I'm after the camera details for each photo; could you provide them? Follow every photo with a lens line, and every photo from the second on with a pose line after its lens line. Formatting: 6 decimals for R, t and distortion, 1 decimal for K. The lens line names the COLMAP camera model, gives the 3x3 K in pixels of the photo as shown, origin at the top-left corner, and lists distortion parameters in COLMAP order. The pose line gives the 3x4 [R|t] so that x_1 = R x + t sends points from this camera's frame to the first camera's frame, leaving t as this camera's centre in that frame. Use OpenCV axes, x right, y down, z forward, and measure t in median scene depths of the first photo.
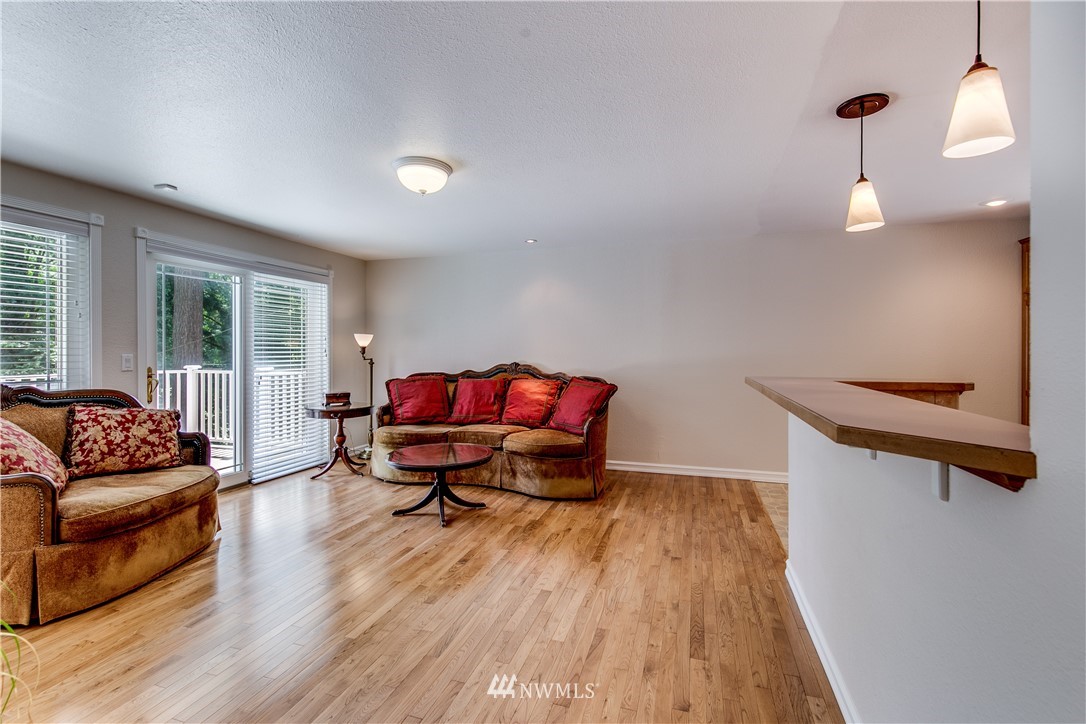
lens RADIAL K [[480.1, 0, 539.1], [0, 480.1, 358.5], [0, 0, 1]] dist [0.001106, -0.000017]
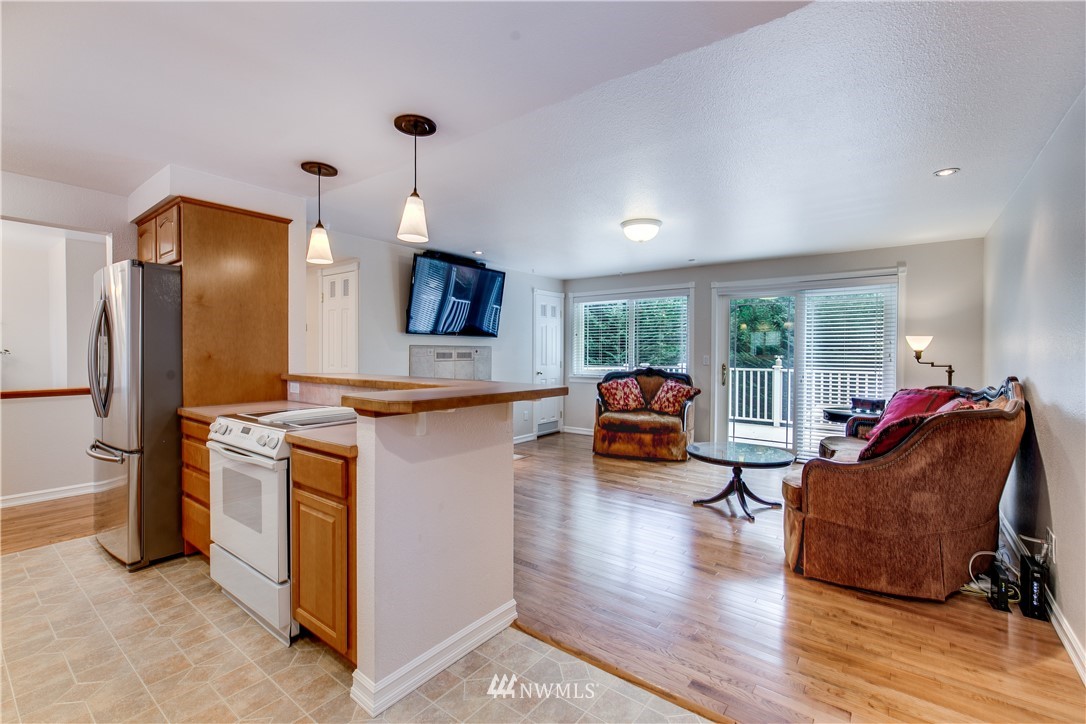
lens RADIAL K [[480.1, 0, 539.1], [0, 480.1, 358.5], [0, 0, 1]] dist [0.001106, -0.000017]
pose [[-0.342381, 0.004786, -0.939549, 0.905121], [-0.015913, 0.999814, 0.010892, -0.013252], [0.939427, 0.018681, -0.342241, 0.928722]]
